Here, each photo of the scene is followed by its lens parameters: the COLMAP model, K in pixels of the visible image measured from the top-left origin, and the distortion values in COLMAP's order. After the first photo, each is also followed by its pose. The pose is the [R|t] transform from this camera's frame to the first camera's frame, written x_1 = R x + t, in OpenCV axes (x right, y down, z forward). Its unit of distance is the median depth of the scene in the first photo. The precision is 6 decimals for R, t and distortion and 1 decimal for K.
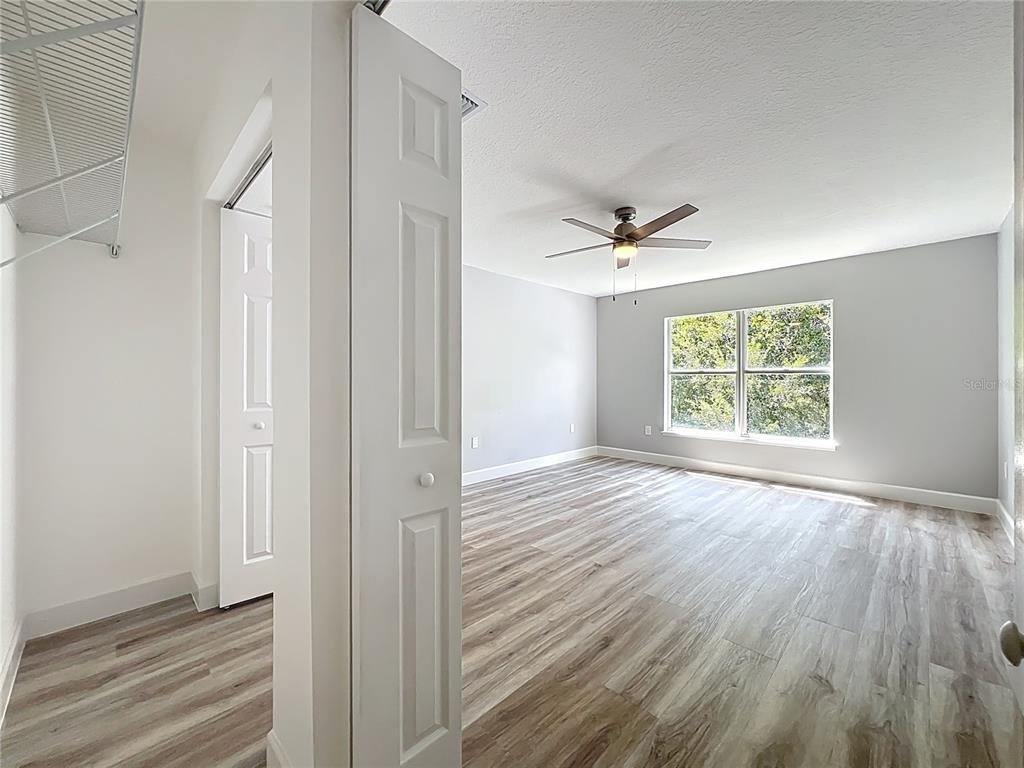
lens RADIAL K [[418.7, 0, 512.0], [0, 418.7, 384.0], [0, 0, 1]] dist [0.000021, -0.000233]
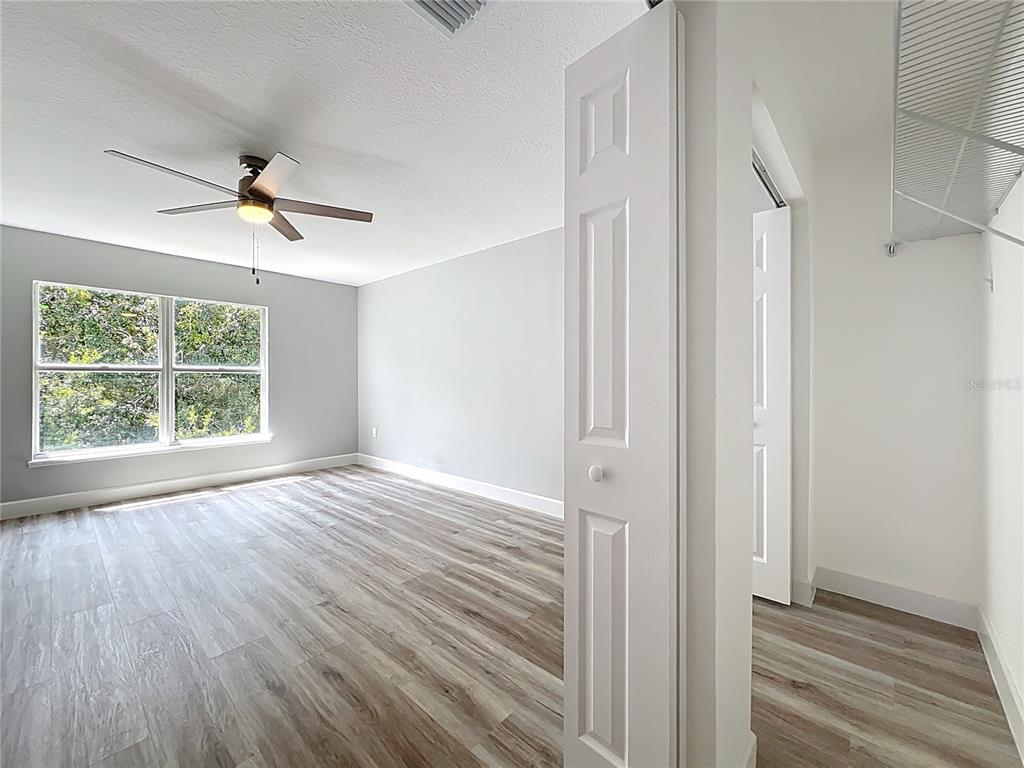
lens RADIAL K [[416.9, 0, 510.2], [0, 416.9, 381.3], [0, 0, 1]] dist [0.000746, 0.000225]
pose [[-0.057927, -0.006415, 0.998300, -0.528559], [0.011362, 0.999910, 0.007085, -0.004762], [-0.998256, 0.011753, -0.057849, 0.567292]]
